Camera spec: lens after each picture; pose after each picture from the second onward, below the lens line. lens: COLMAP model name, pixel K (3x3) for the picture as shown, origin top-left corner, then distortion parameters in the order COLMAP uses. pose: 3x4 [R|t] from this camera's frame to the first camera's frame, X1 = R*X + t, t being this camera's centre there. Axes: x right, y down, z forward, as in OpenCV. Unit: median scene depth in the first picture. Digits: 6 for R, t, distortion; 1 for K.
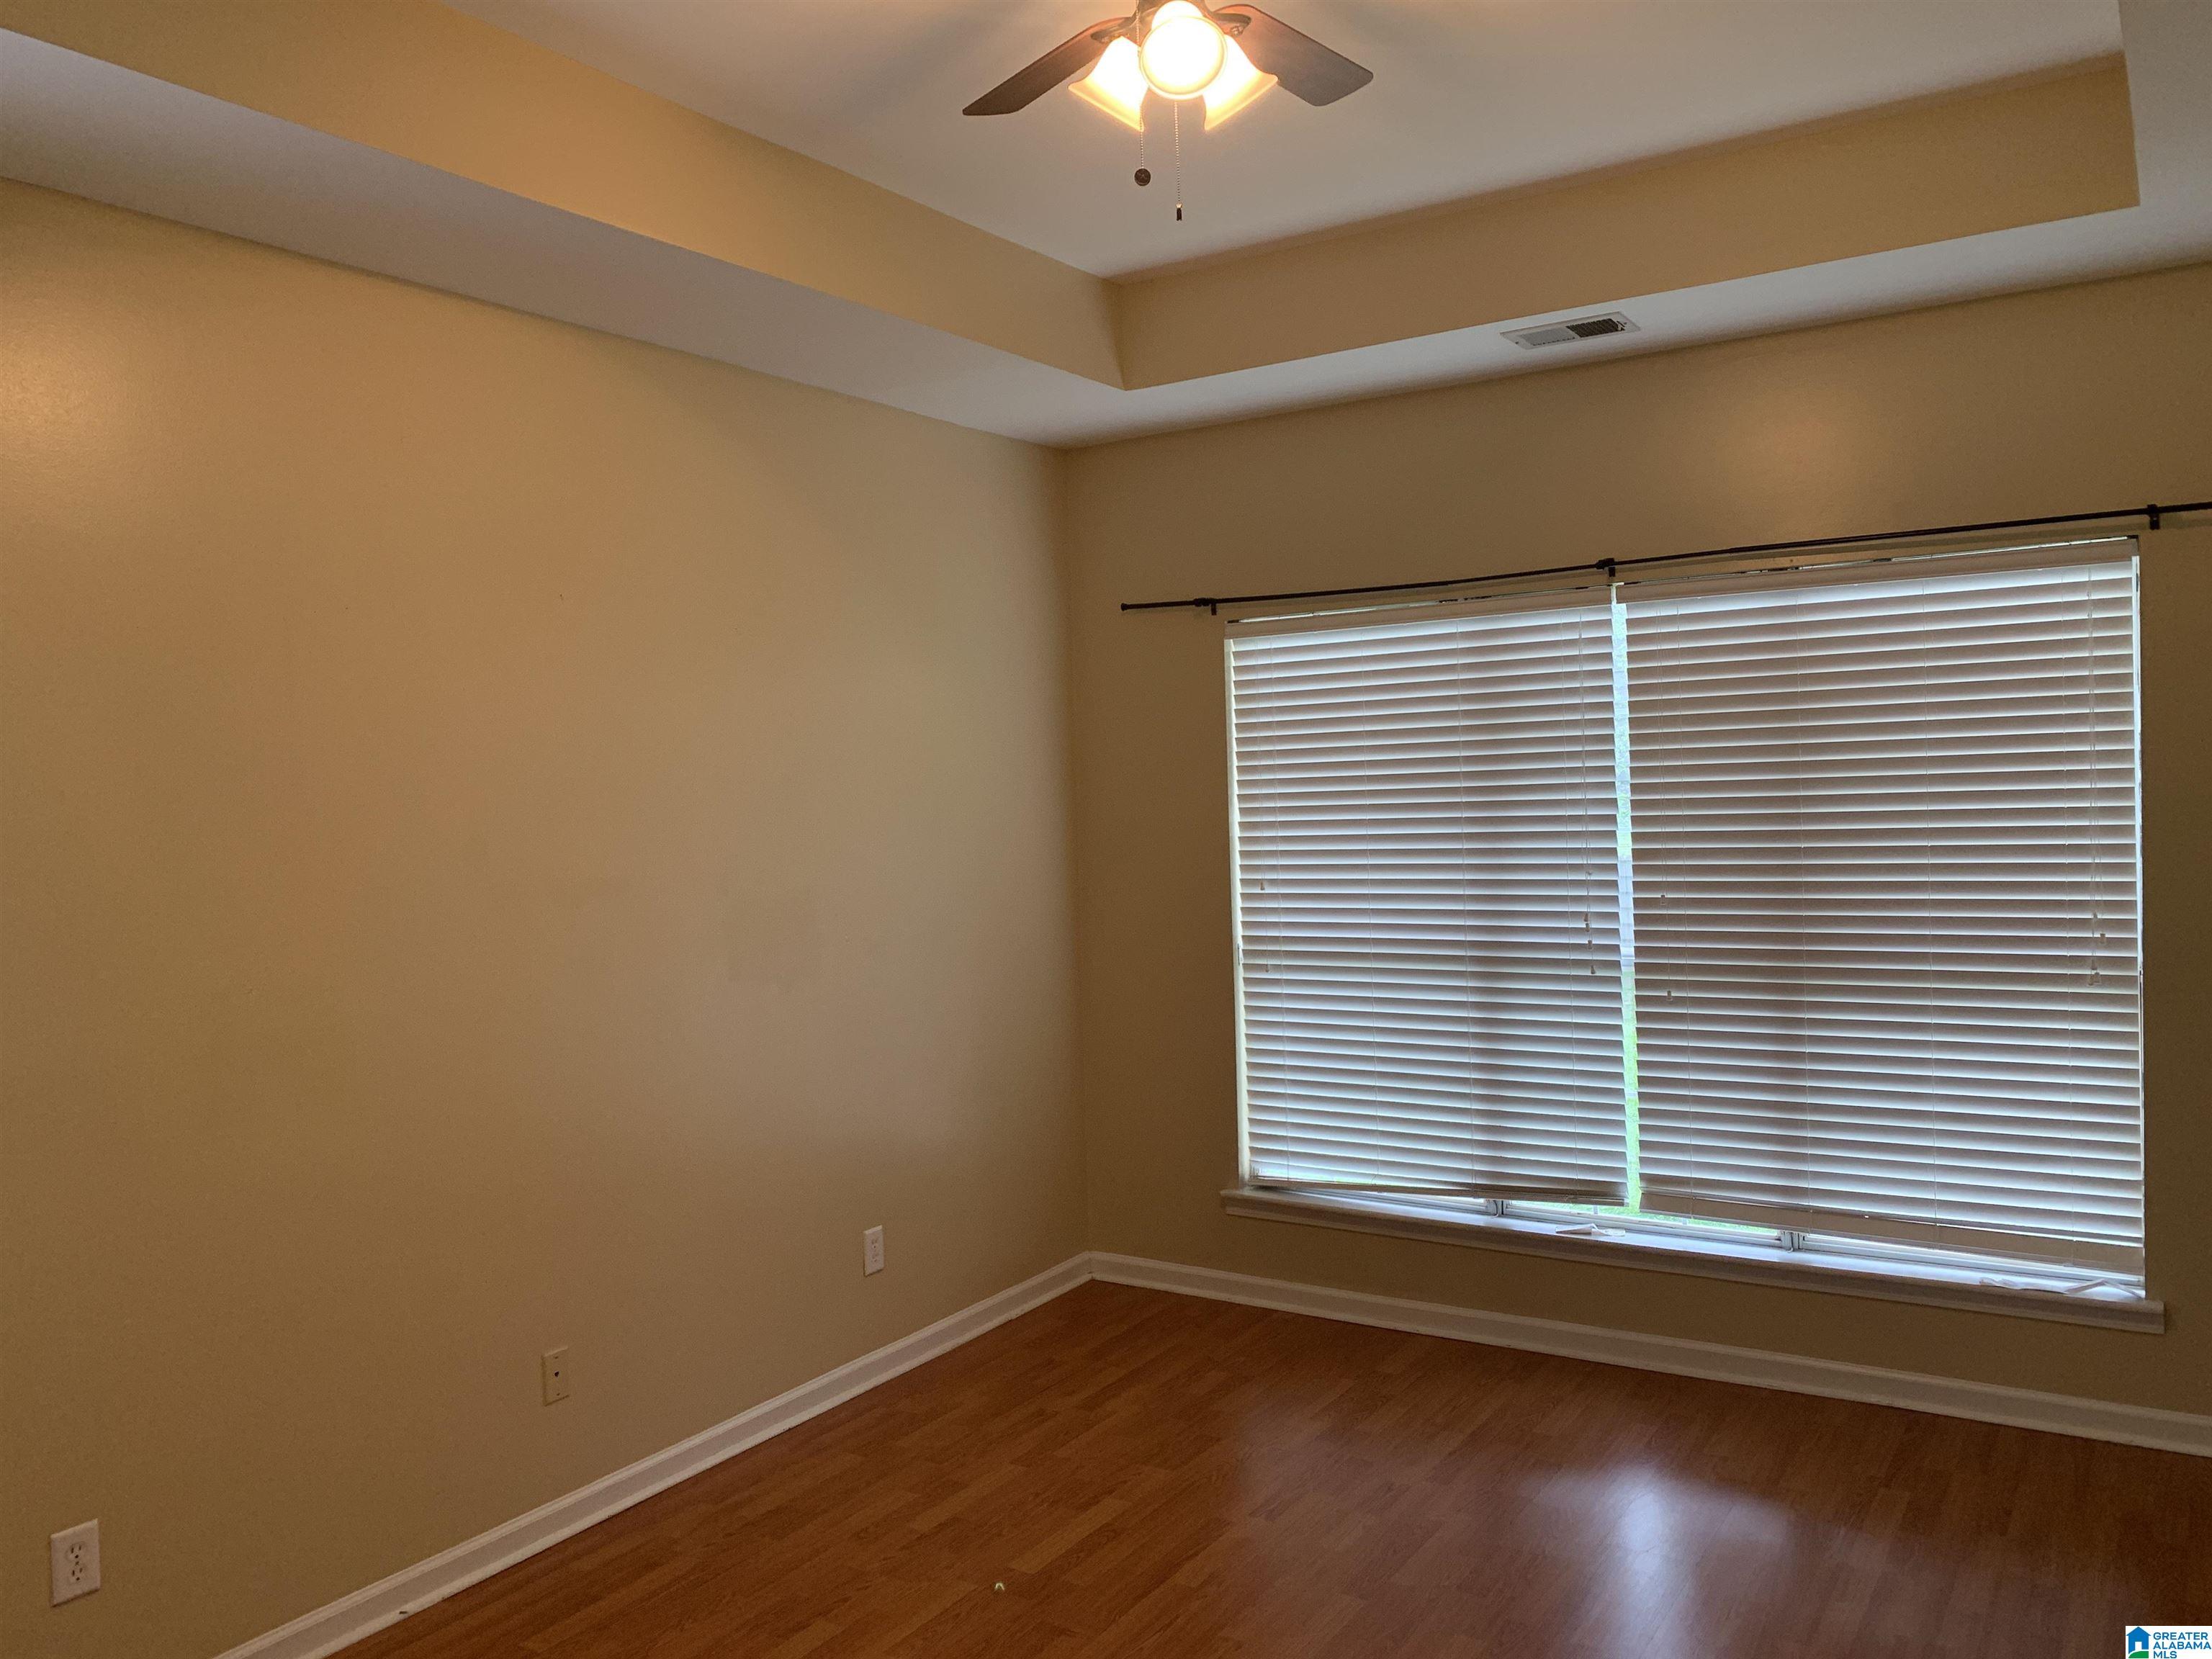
lens RADIAL K [[1711.6, 0, 1114.7], [0, 1711.6, 818.7], [0, 0, 1]] dist [0.061004, -0.062453]
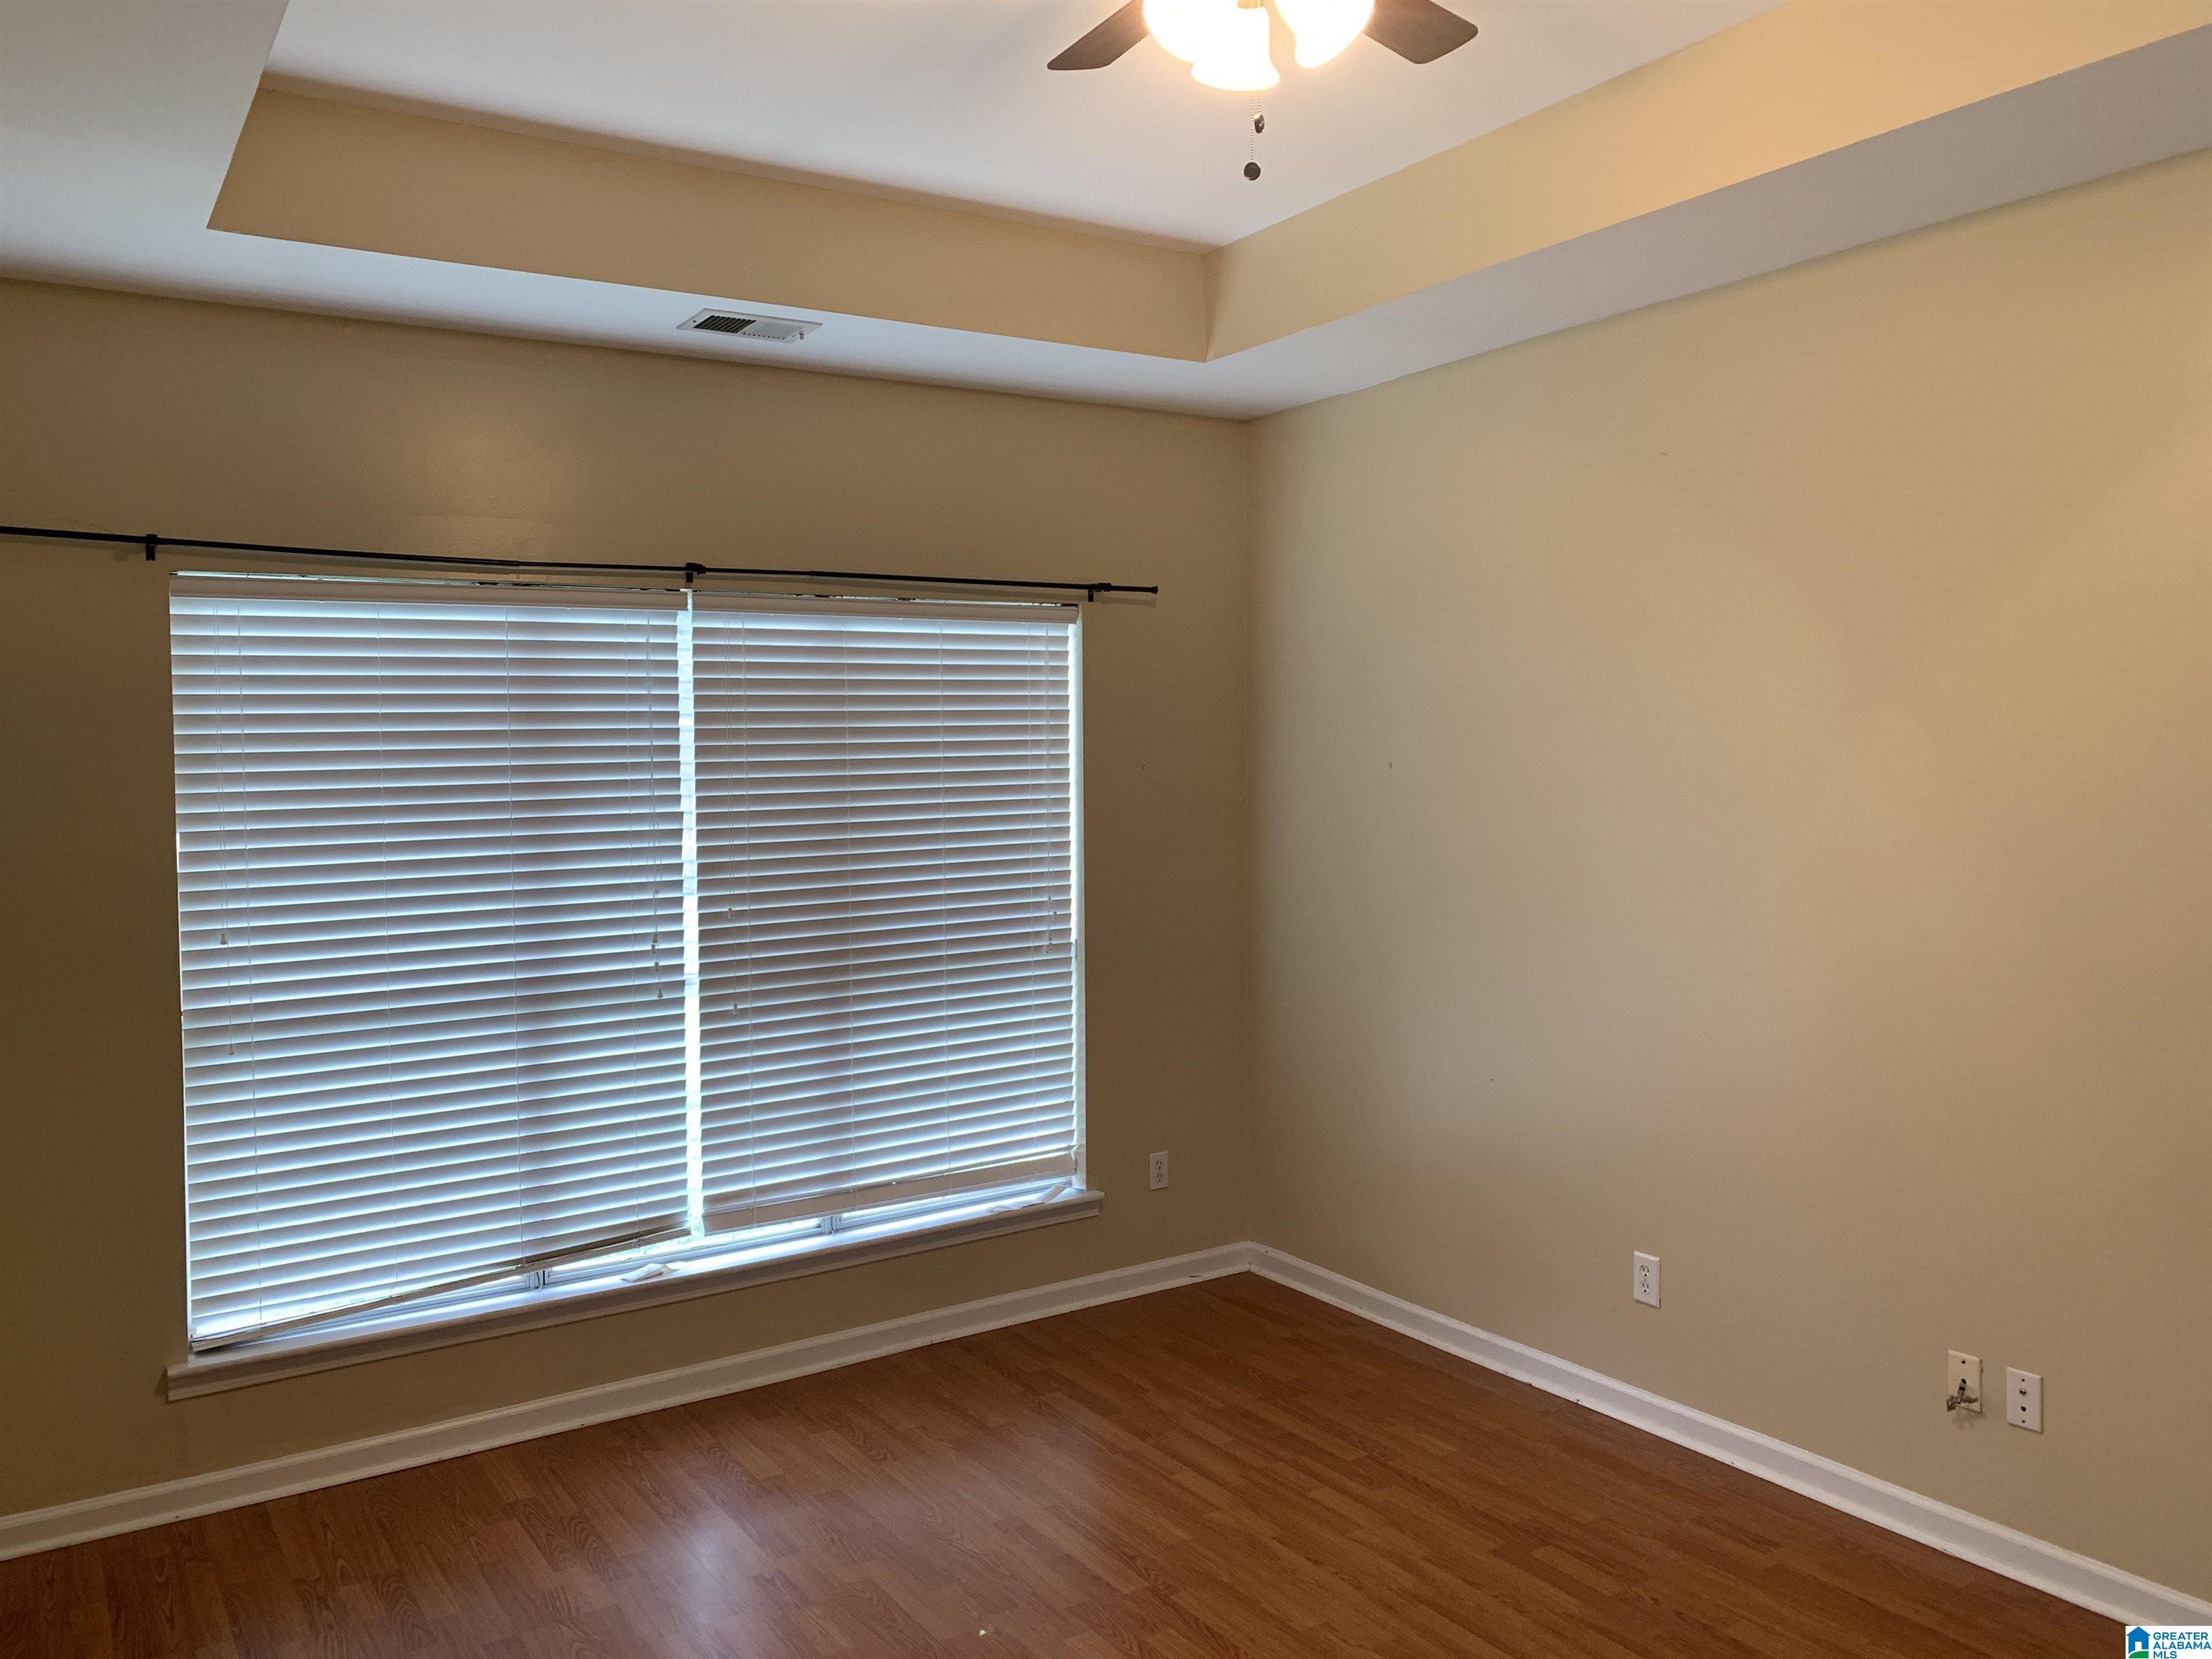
lens RADIAL K [[1711.6, 0, 1114.7], [0, 1711.6, 818.7], [0, 0, 1]] dist [0.061004, -0.062453]
pose [[0.410585, -0.007997, 0.911787, -0.486876], [0.030616, 0.999519, -0.005020, 0.004186], [-0.911308, 0.029976, 0.410632, 0.383746]]
